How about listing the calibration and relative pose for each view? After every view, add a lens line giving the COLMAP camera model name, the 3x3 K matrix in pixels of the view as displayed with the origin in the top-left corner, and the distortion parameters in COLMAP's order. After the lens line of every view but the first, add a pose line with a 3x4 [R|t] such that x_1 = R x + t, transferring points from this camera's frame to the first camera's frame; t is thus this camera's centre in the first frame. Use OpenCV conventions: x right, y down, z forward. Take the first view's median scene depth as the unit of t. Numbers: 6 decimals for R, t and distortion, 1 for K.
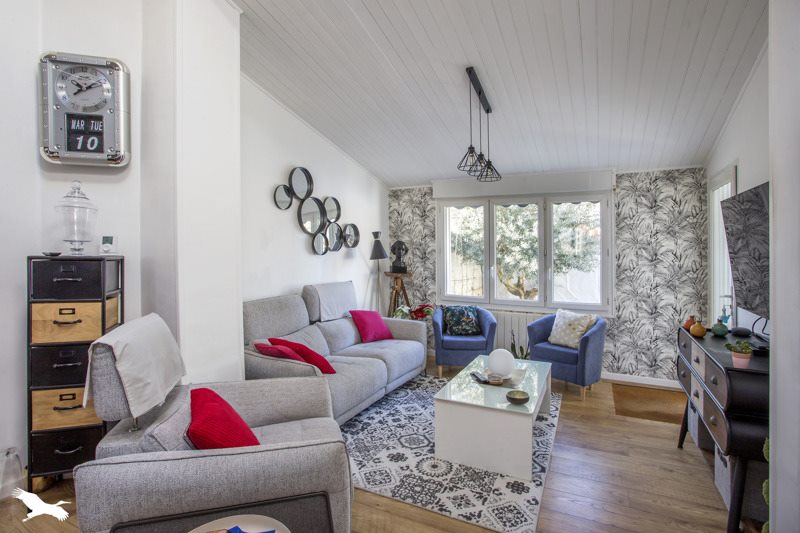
lens RADIAL K [[400.7, 0, 398.3], [0, 400.7, 260.5], [0, 0, 1]] dist [-0.032147, 0.000489]
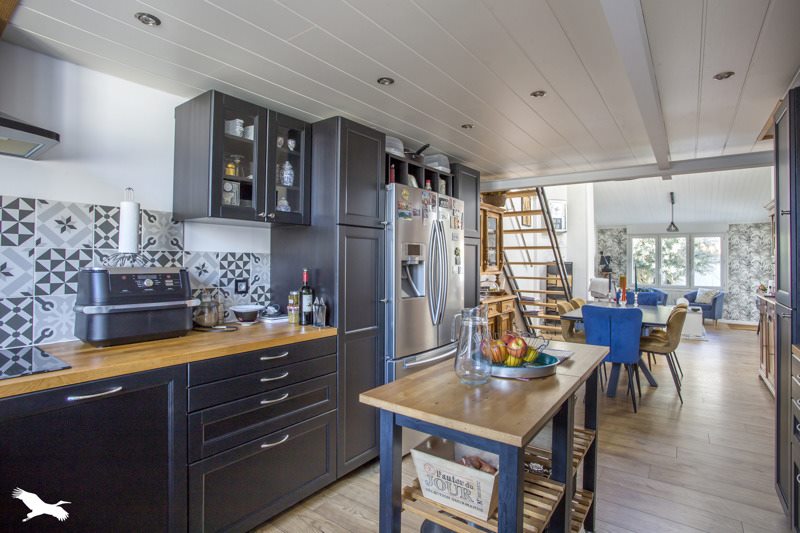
lens RADIAL K [[400.7, 0, 402.4], [0, 400.7, 268.1], [0, 0, 1]] dist [-0.032147, 0.000489]
pose [[0.984767, 0.006247, -0.173767, -0.788005], [-0.007871, 0.999932, -0.008659, 0.045953], [0.173701, 0.009895, 0.984749, -1.334304]]
